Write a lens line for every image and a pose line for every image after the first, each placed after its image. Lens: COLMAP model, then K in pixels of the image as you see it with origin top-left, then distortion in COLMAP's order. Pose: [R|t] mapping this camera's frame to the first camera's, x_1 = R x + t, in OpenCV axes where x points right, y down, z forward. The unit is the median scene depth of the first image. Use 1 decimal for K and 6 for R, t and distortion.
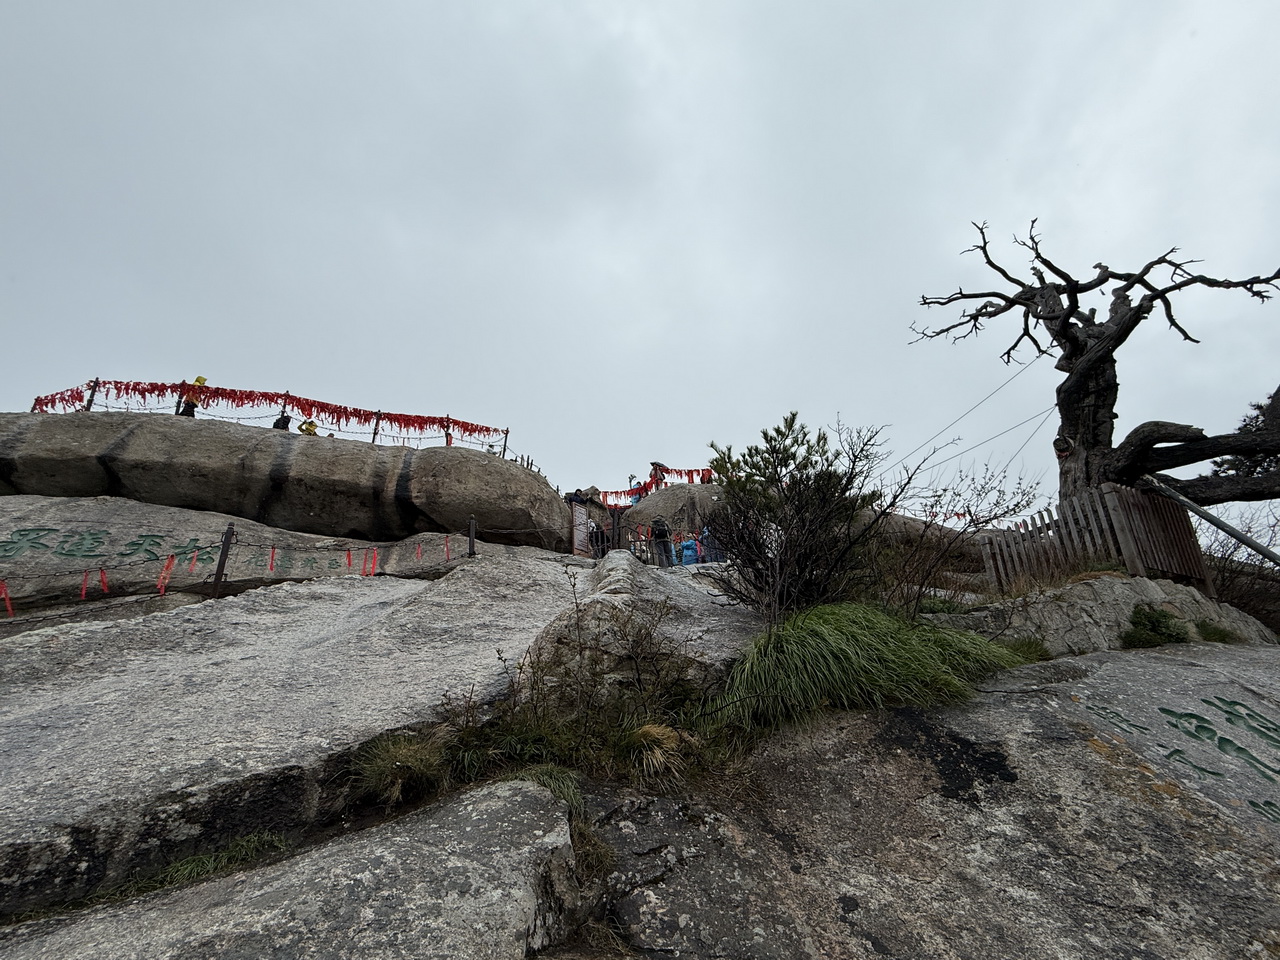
lens RADIAL K [[556.2, 0, 636.9], [0, 556.2, 479.0], [0, 0, 1]] dist [-0.002465, -0.000560]
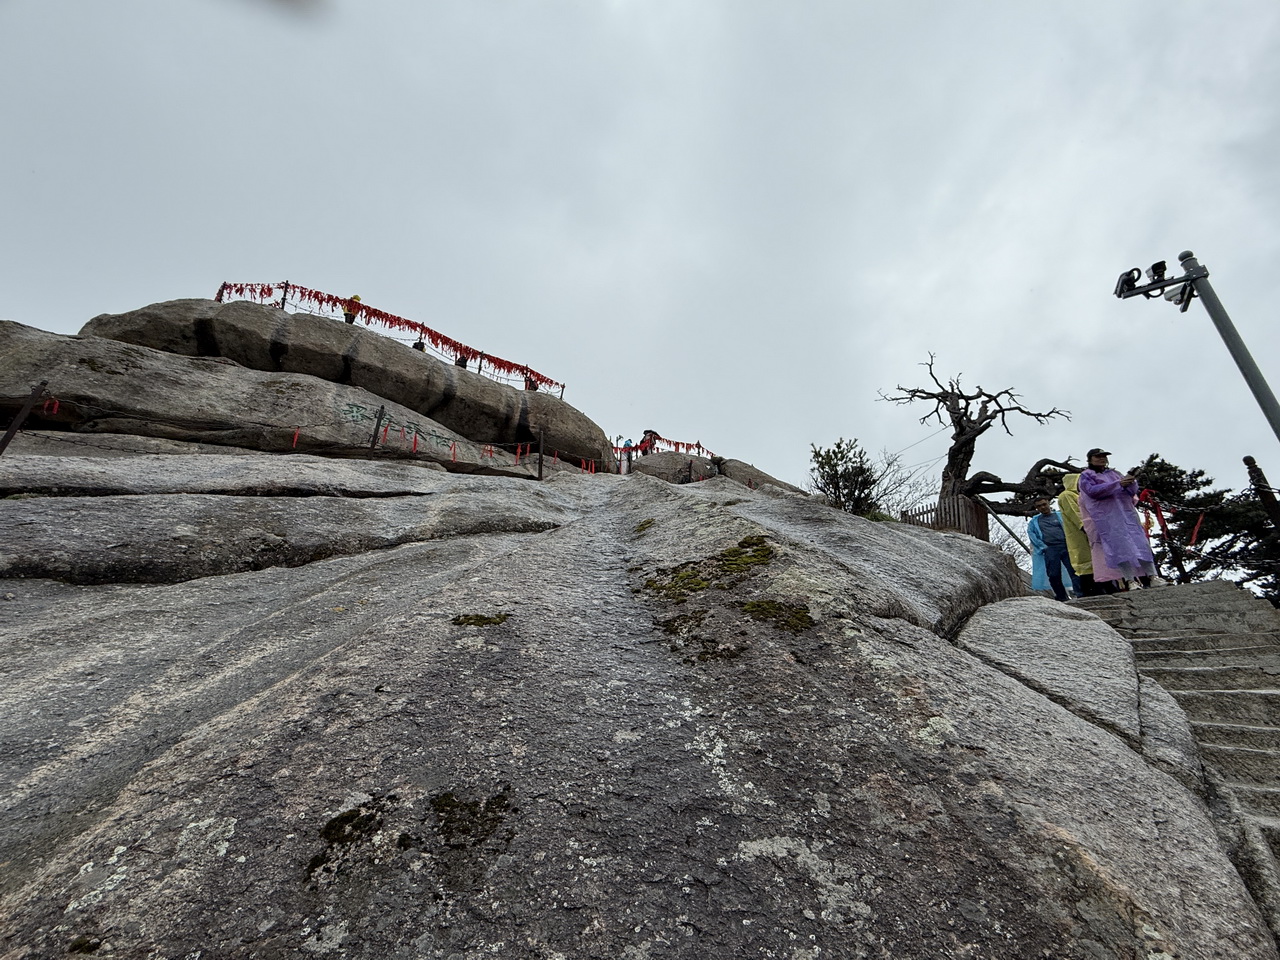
lens RADIAL K [[556.2, 0, 642.3], [0, 556.2, 480.4], [0, 0, 1]] dist [-0.002465, -0.000560]
pose [[0.960779, 0.181085, 0.210030, -0.403114], [-0.194906, 0.979700, 0.046911, 0.045053], [-0.197271, -0.086007, 0.976569, -0.431970]]
